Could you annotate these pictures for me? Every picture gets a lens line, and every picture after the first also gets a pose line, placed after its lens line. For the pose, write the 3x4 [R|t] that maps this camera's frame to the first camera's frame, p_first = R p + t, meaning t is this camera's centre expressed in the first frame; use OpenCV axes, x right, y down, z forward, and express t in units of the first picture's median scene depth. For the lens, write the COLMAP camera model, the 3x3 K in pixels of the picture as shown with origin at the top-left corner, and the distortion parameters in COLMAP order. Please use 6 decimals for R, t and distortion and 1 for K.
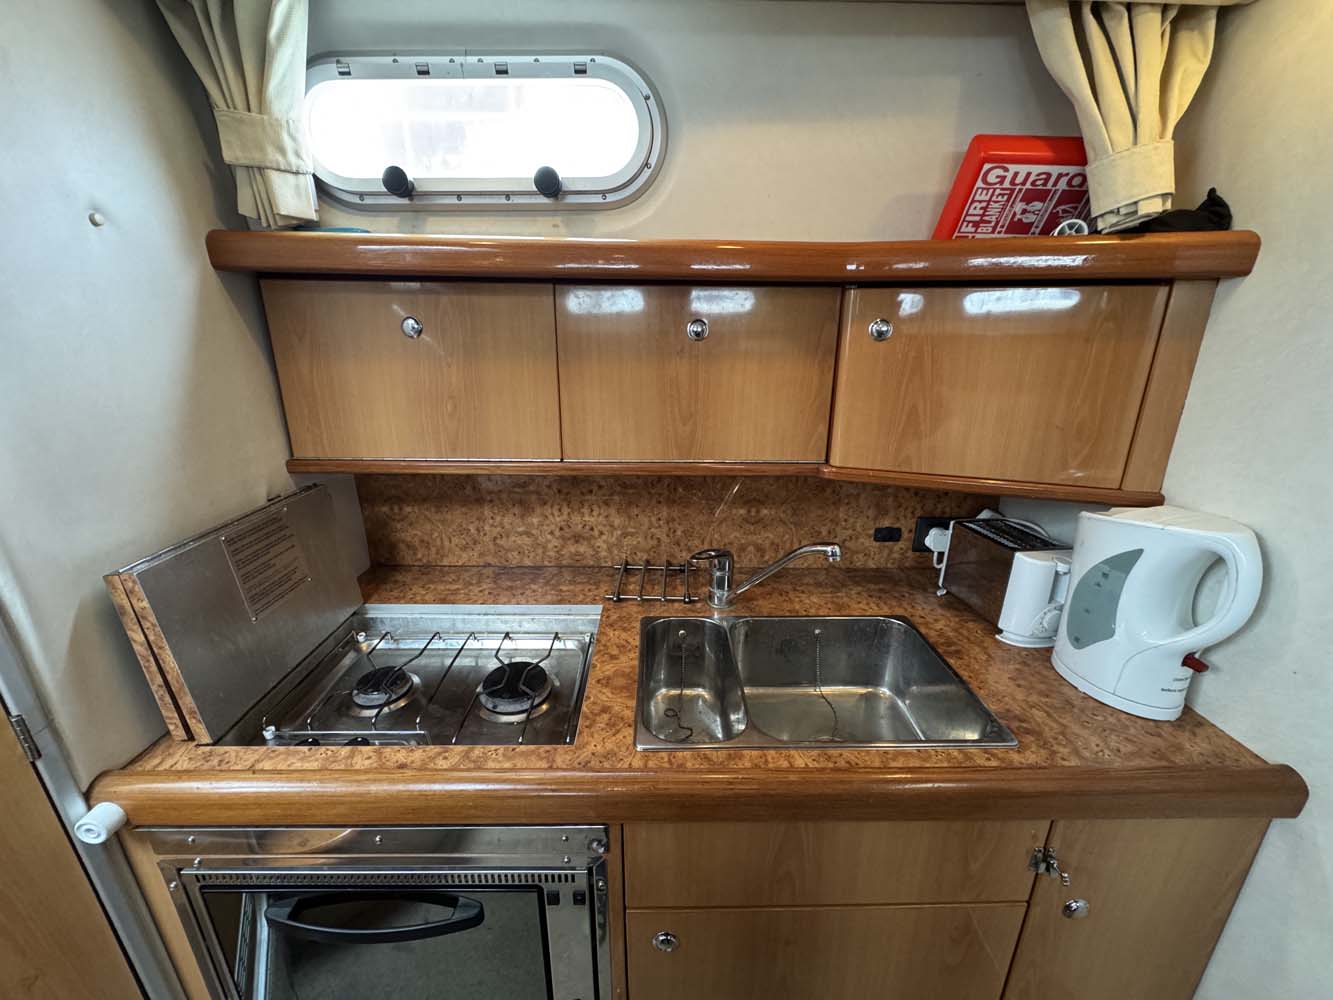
lens RADIAL K [[530.7, 0, 665.0], [0, 530.7, 500.4], [0, 0, 1]] dist [-0.000812, -0.000523]
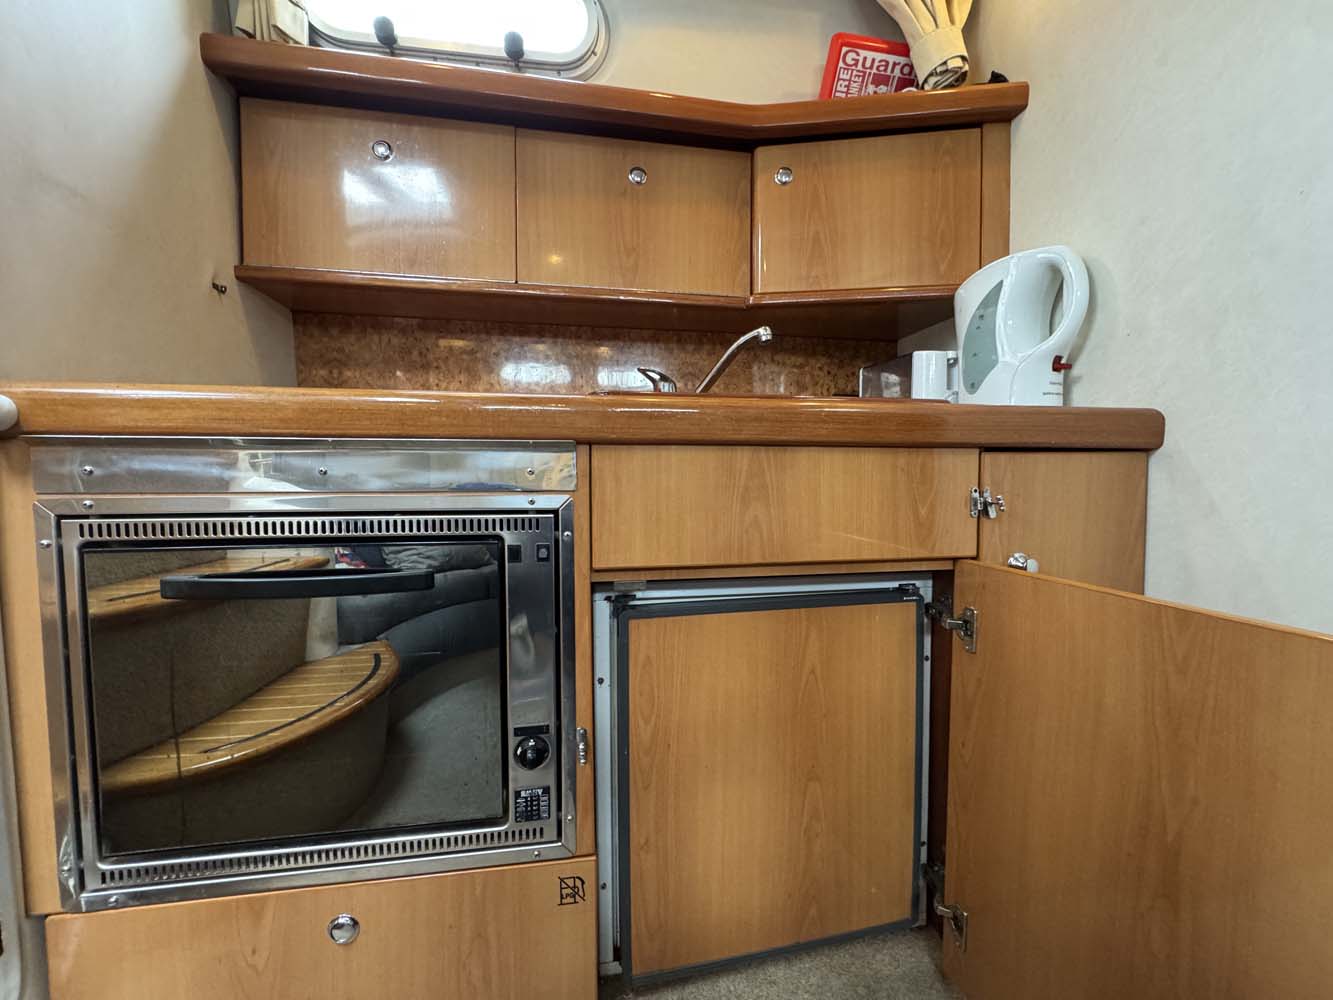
lens RADIAL K [[530.7, 0, 665.0], [0, 530.7, 500.4], [0, 0, 1]] dist [-0.000812, -0.000523]
pose [[0.988529, -0.014265, 0.150356, -0.077729], [0.052209, 0.966432, -0.251562, 0.794541], [-0.141721, 0.256526, 0.956091, 0.042691]]
